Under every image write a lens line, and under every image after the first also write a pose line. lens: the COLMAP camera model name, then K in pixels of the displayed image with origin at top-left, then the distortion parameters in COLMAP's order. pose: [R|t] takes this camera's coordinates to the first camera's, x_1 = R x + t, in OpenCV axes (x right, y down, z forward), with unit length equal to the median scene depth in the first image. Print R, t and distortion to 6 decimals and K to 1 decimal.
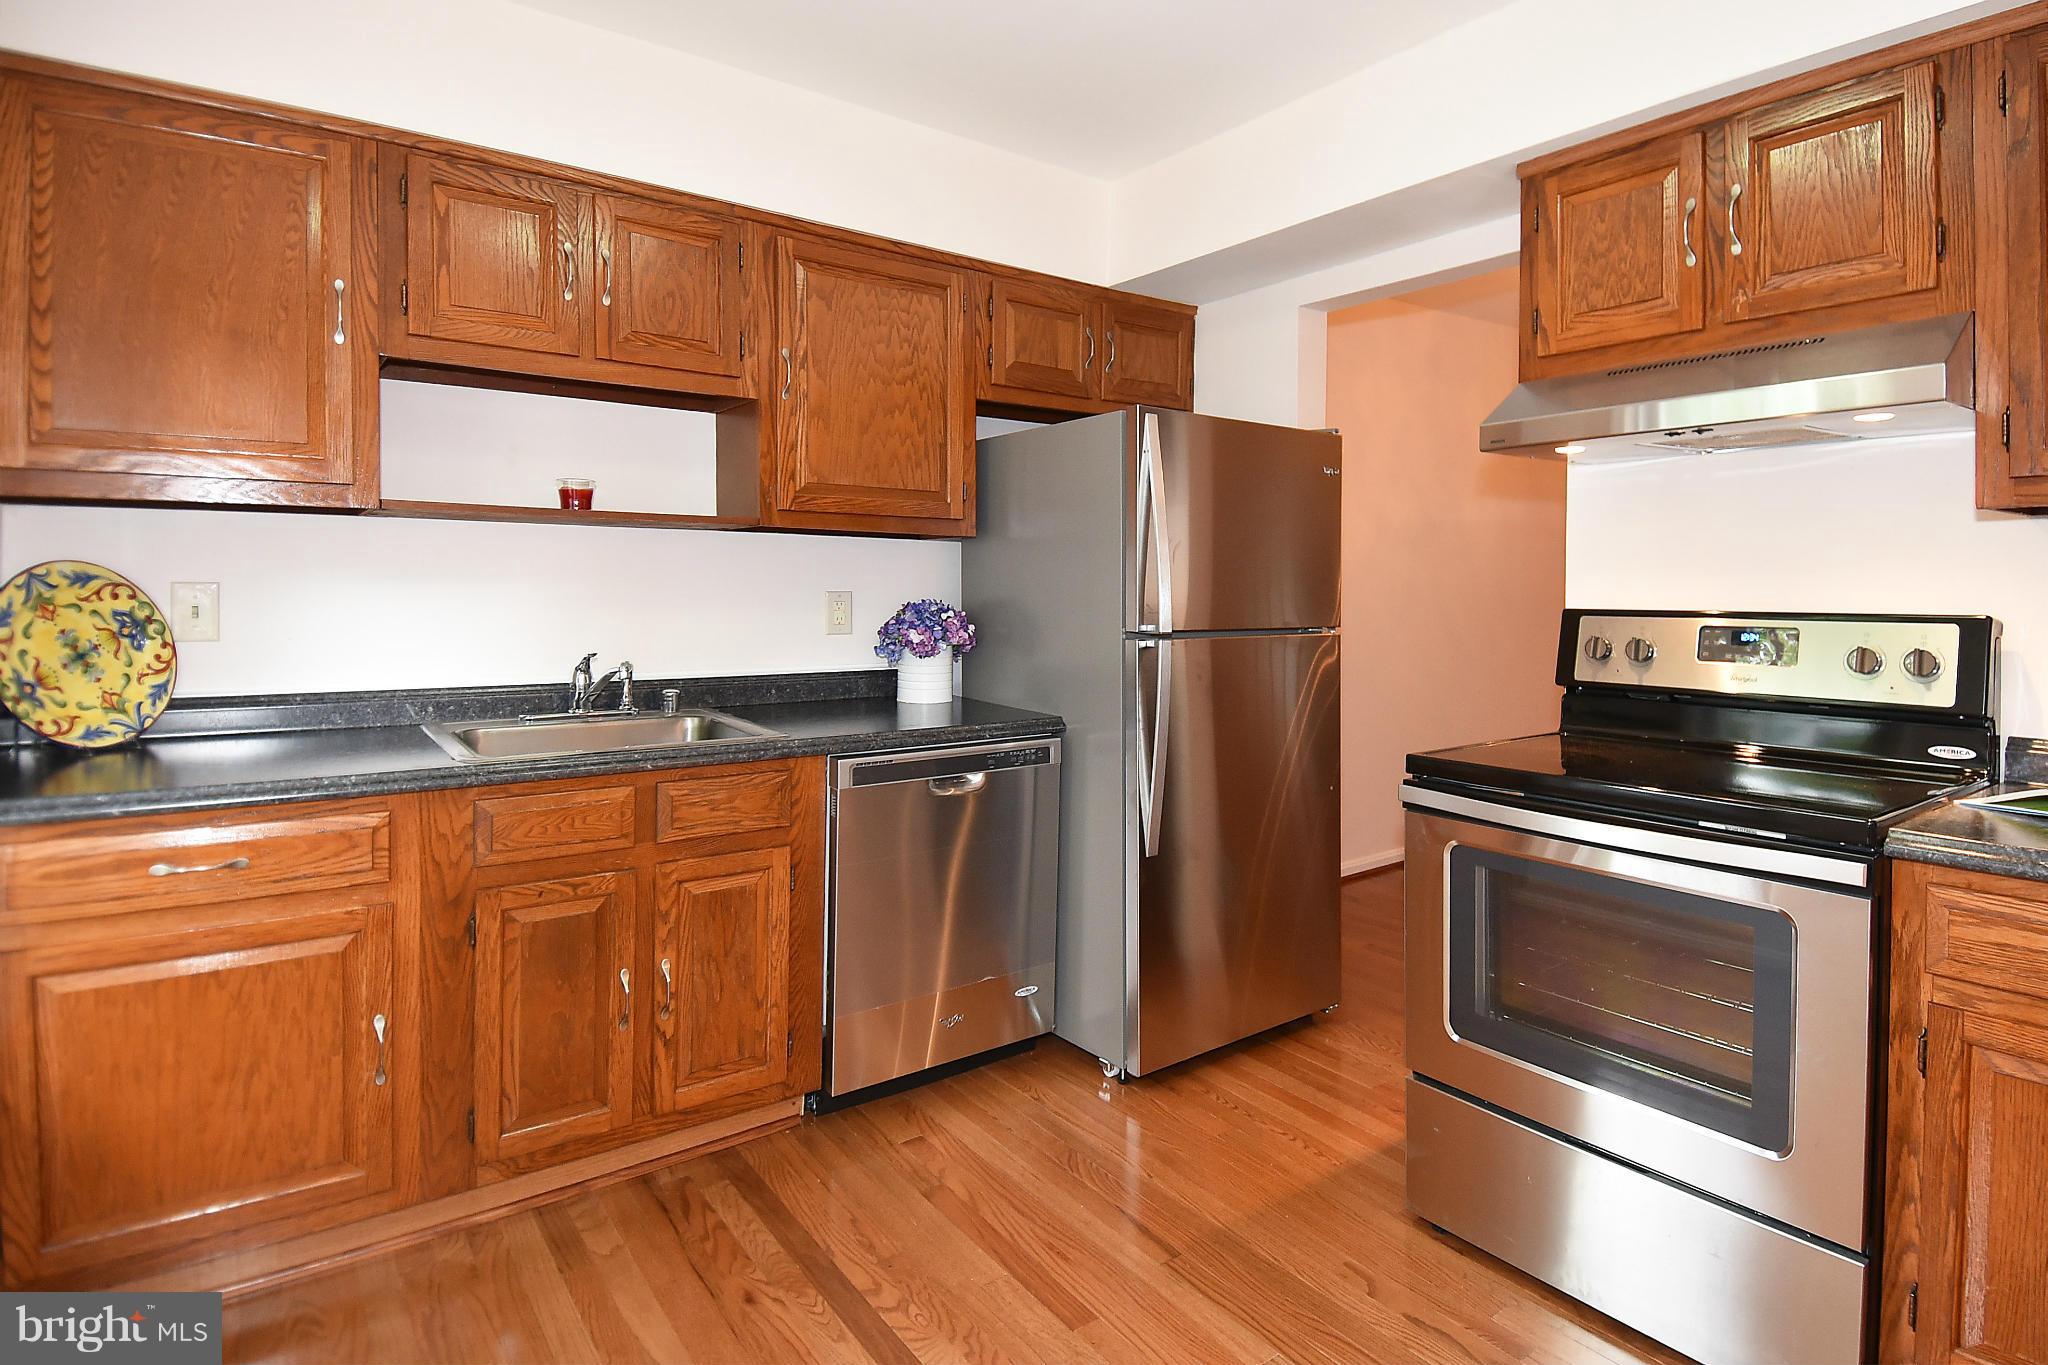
lens RADIAL K [[1096.4, 0, 1111.4], [0, 1096.4, 606.3], [0, 0, 1]] dist [0.062850, -0.055501]
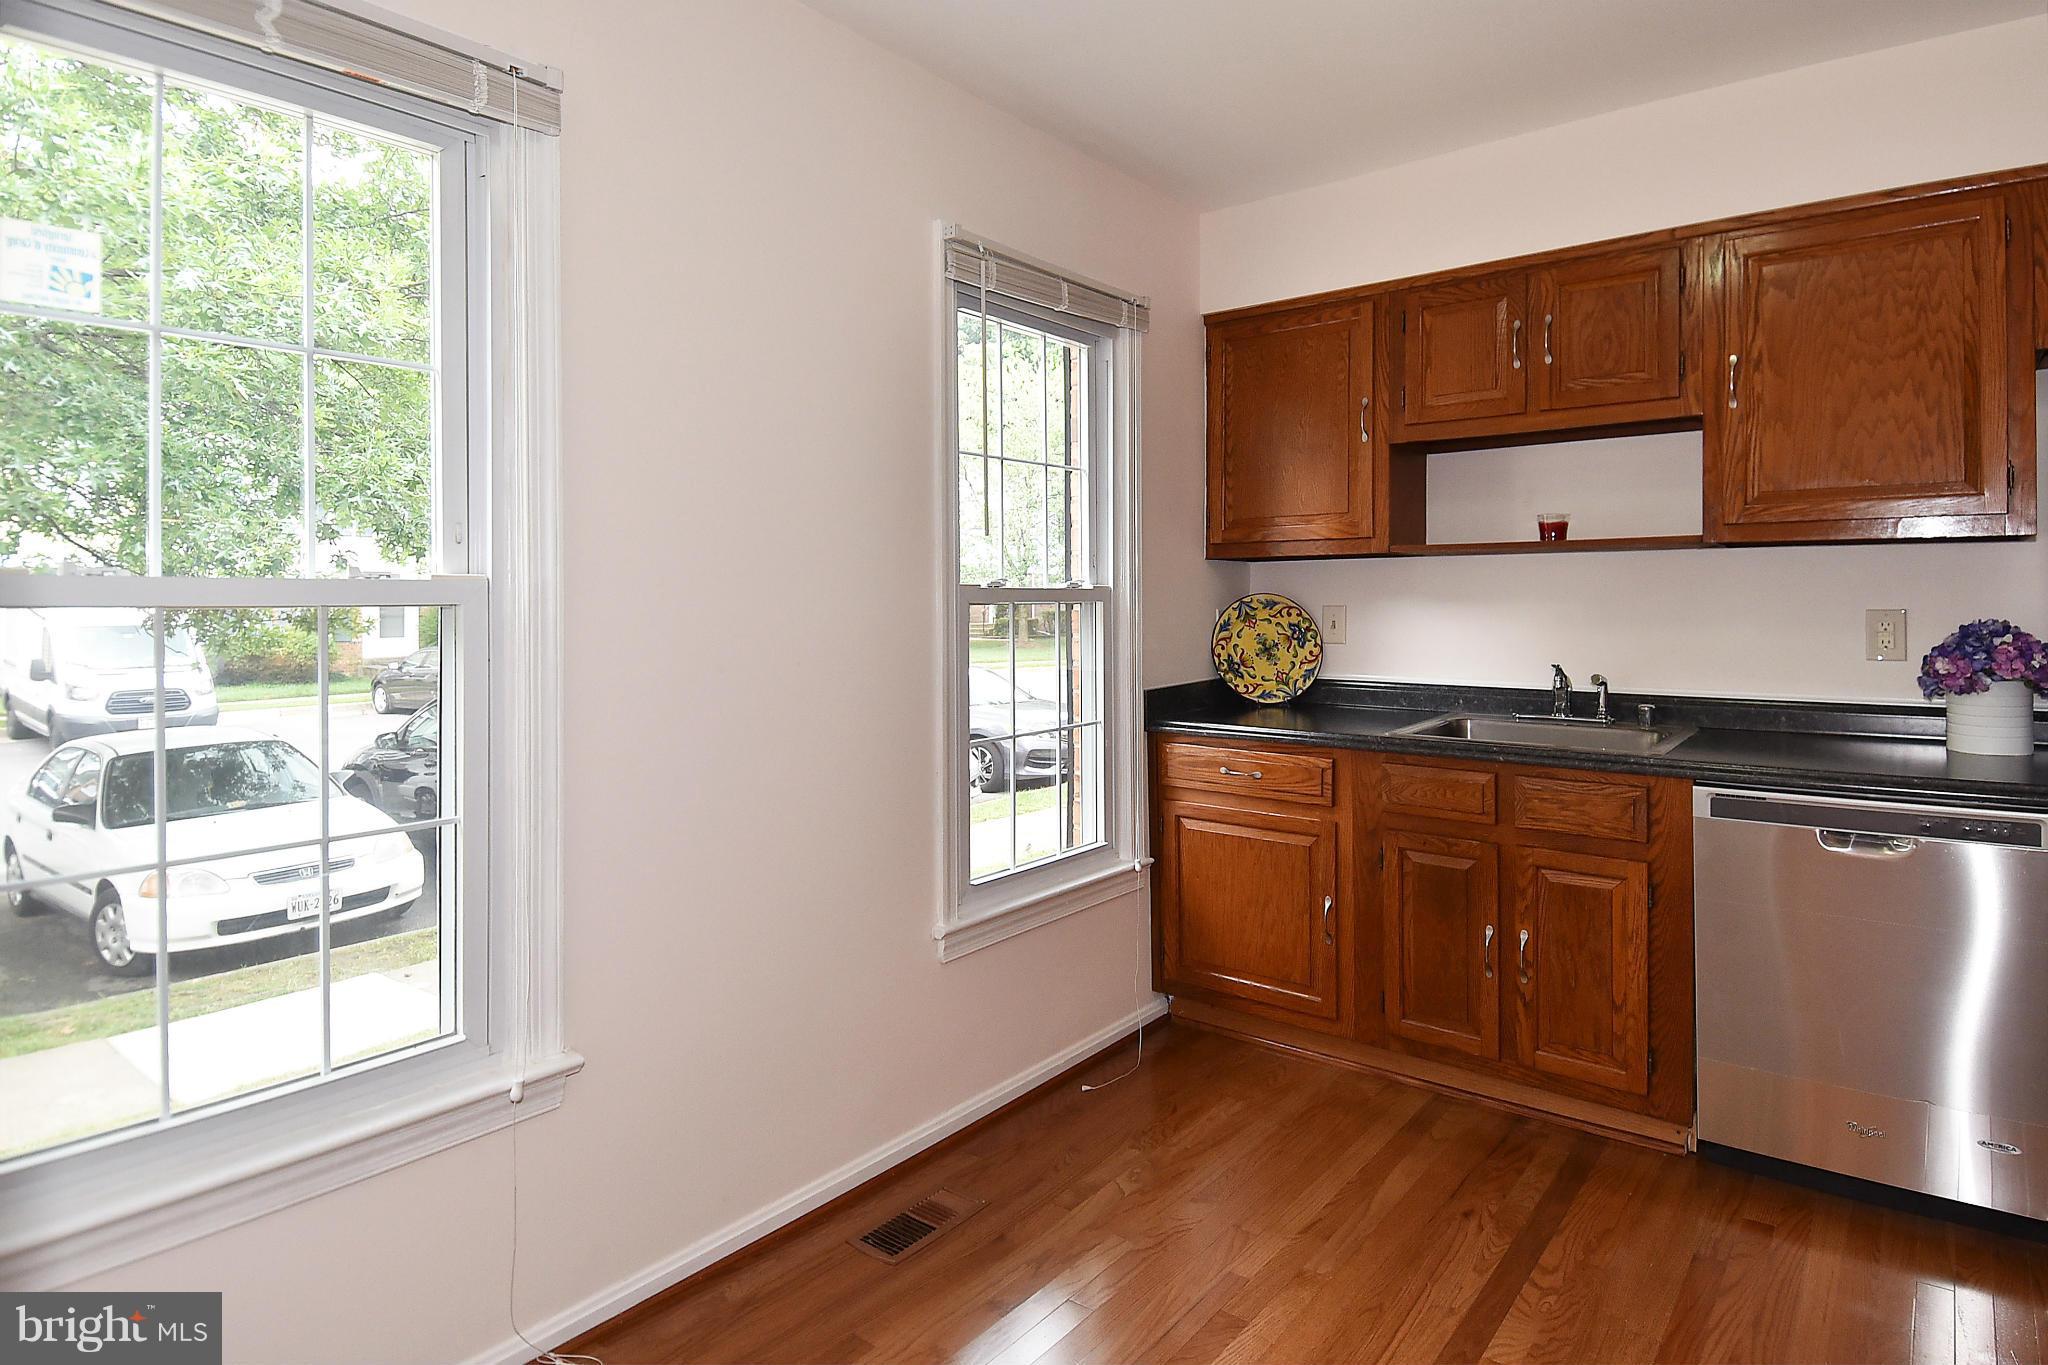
lens RADIAL K [[1151.0, 0, 1082.6], [0, 1151.0, 618.9], [0, 0, 1]] dist [0.059965, -0.071433]
pose [[0.258396, 0.002241, -0.966036, 0.673311], [-0.014026, 0.999901, -0.001432, 0.004267], [0.965937, 0.013919, 0.258402, 0.257032]]
